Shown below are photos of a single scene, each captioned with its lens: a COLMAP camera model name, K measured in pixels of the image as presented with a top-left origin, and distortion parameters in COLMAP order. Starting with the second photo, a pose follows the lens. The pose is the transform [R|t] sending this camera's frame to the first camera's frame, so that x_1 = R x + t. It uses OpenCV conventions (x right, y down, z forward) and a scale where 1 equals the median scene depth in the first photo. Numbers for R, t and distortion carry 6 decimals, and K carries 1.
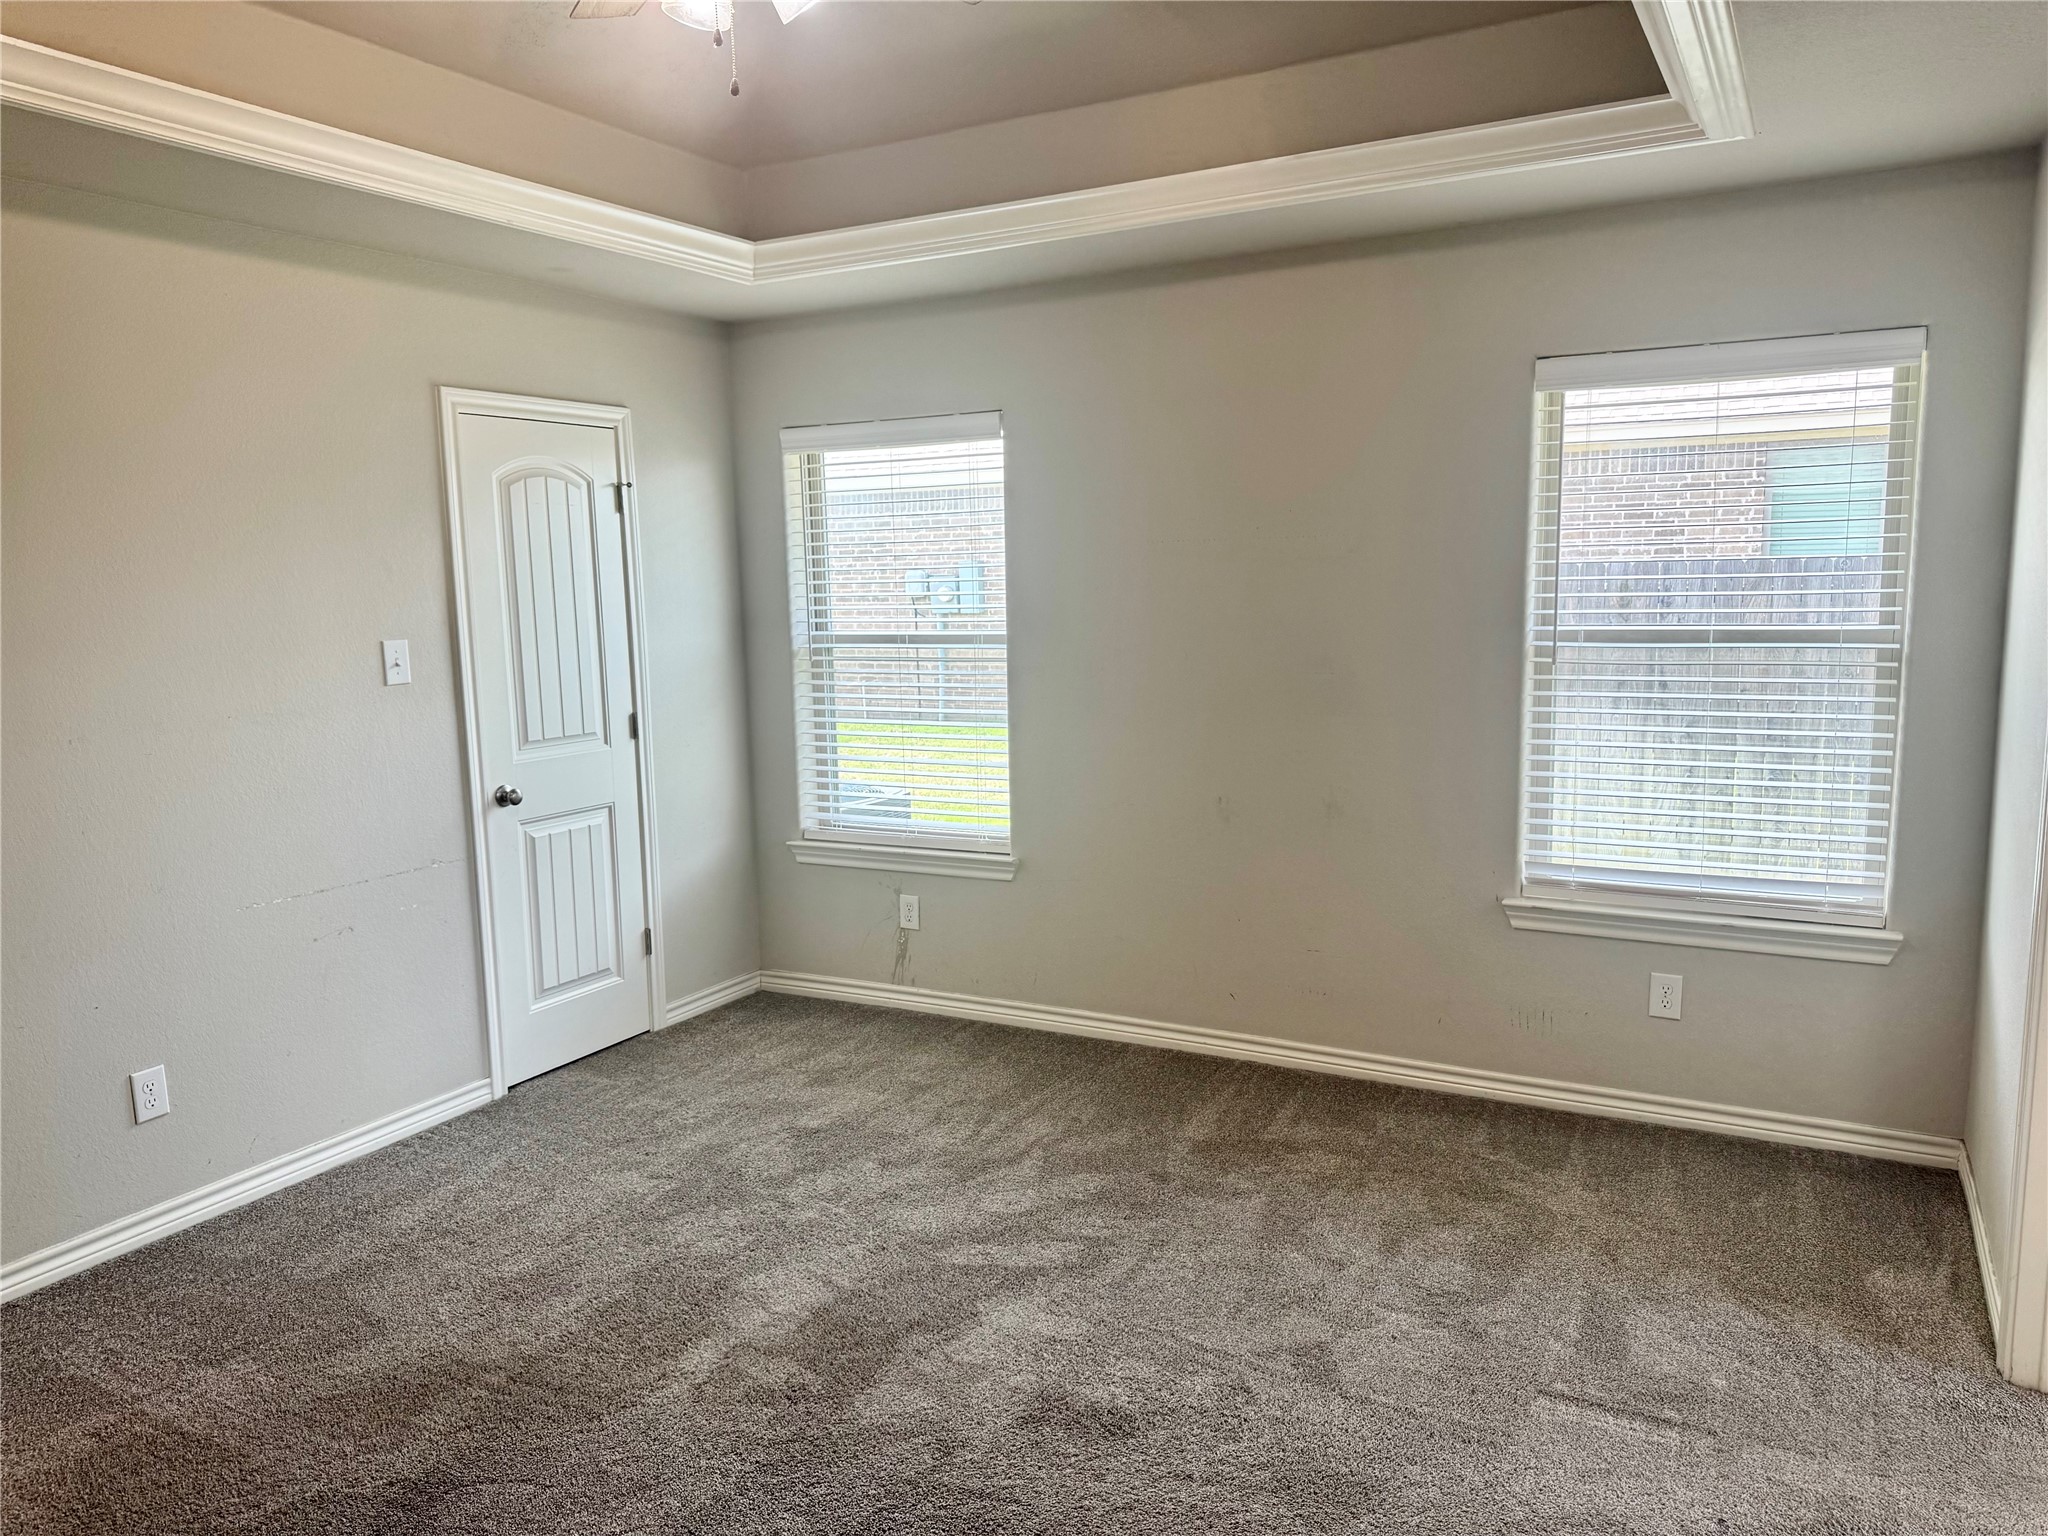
lens RADIAL K [[1448.6, 0, 1021.3], [0, 1448.6, 758.8], [0, 0, 1]] dist [0.081175, -0.099809]
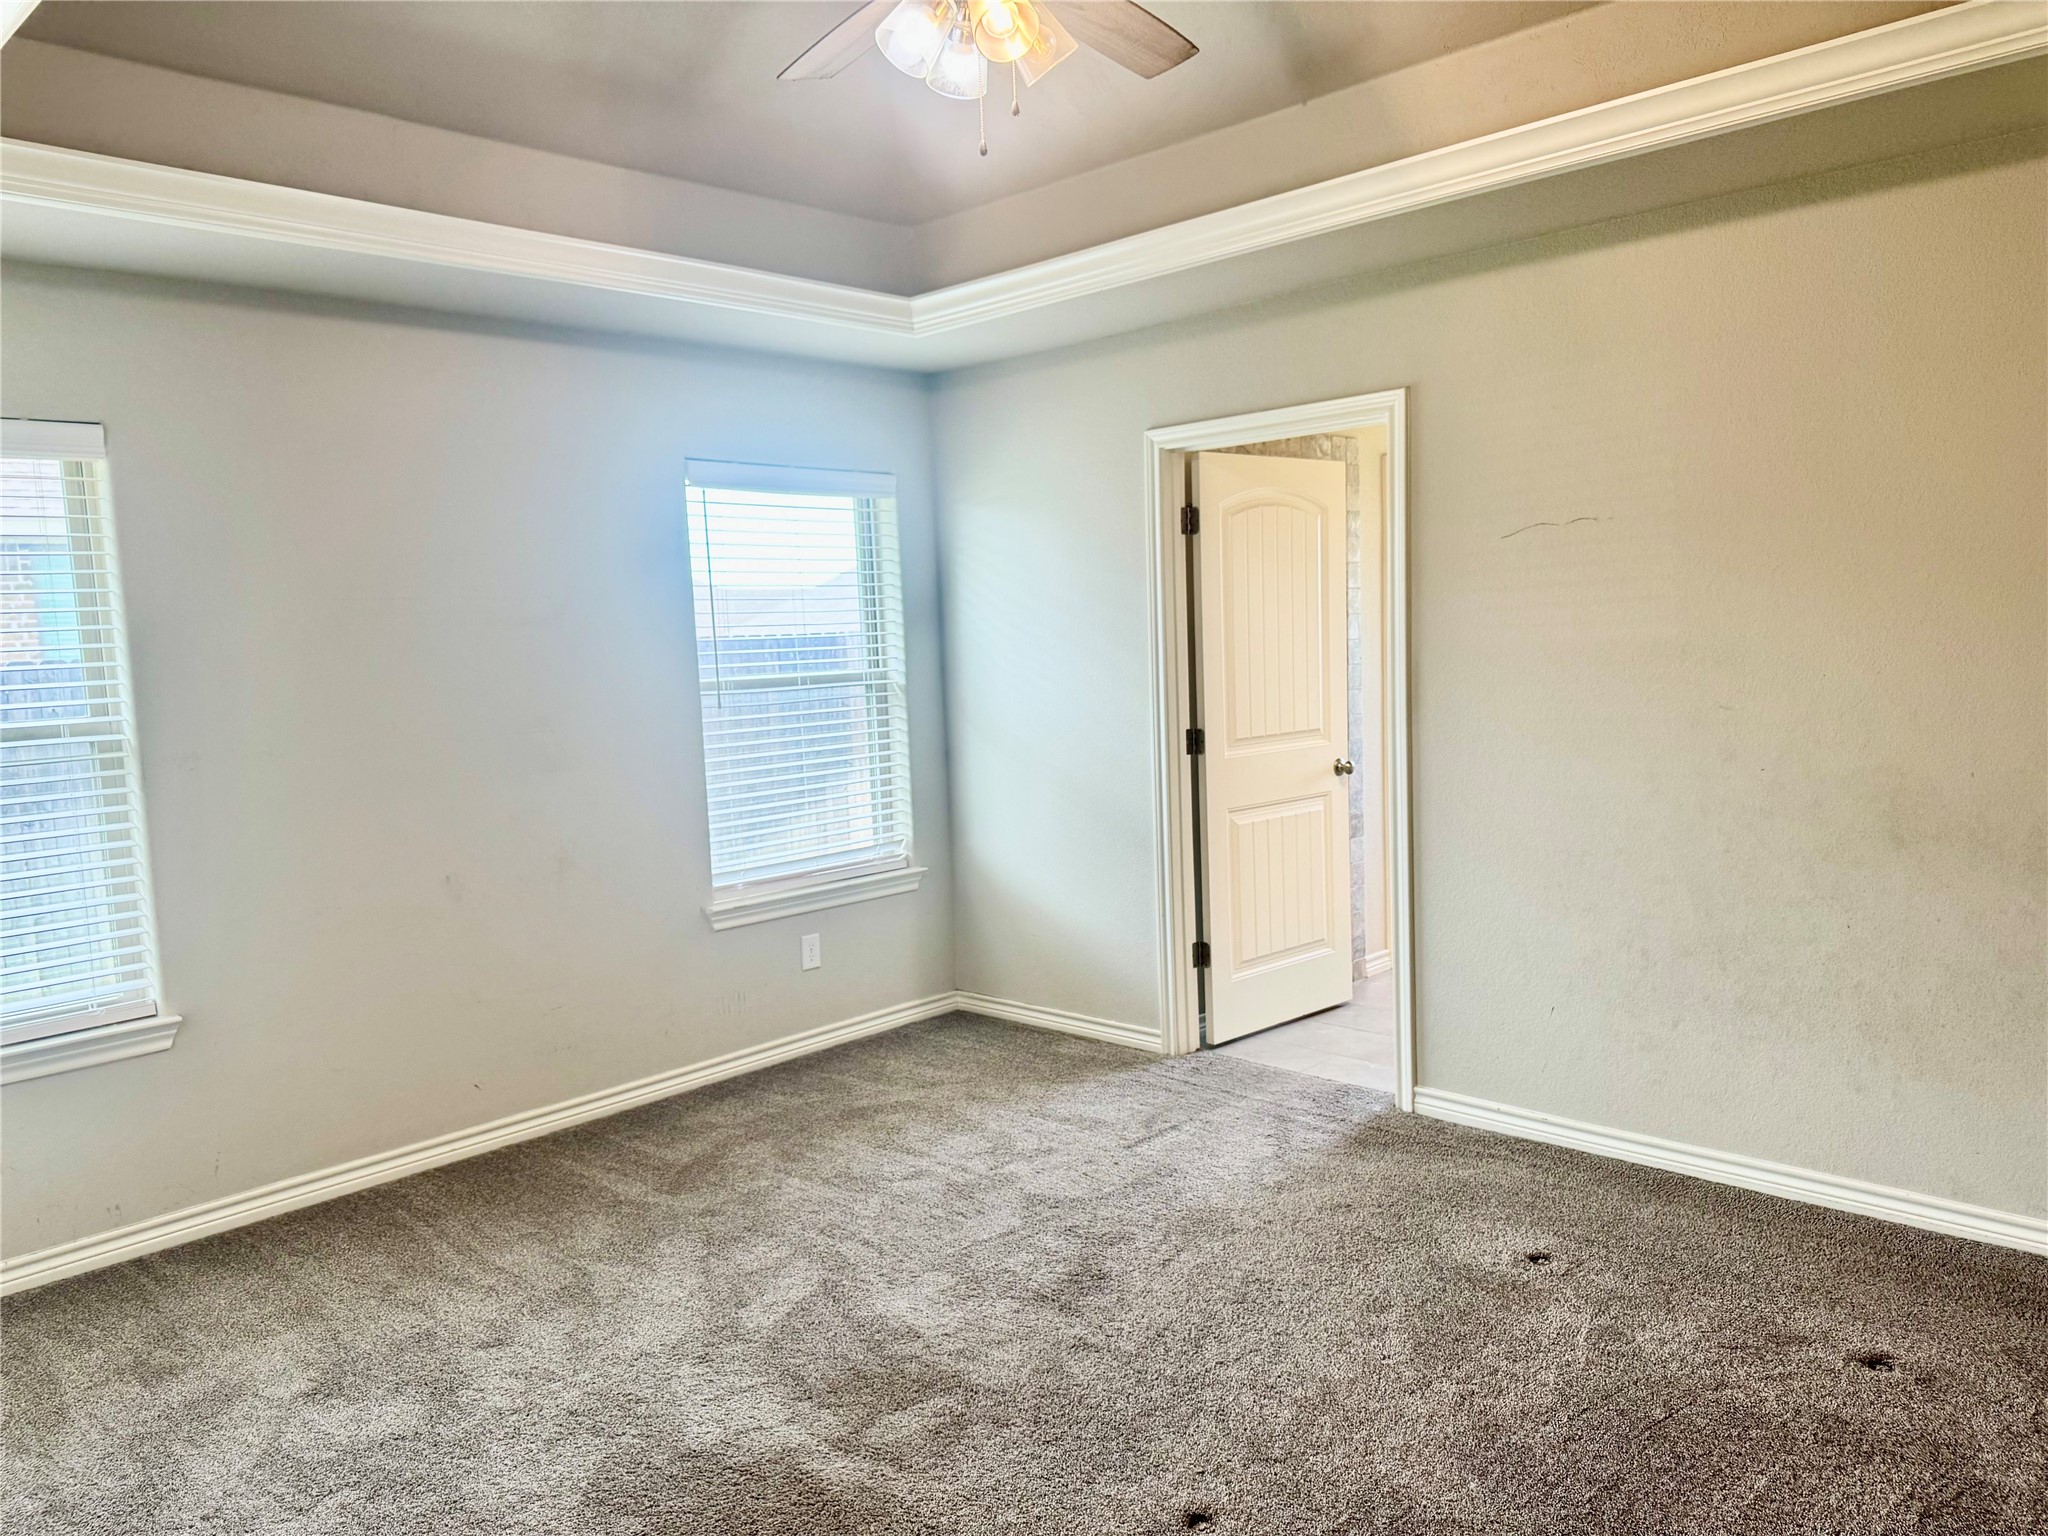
lens RADIAL K [[1448.6, 0, 1024.0], [0, 1448.6, 765.0], [0, 0, 1]] dist [0.081175, -0.099809]
pose [[0.261562, -0.078684, 0.961974, -0.763083], [0.158675, 0.986616, 0.037556, -0.023837], [-0.952054, 0.142819, 0.270546, 0.443782]]
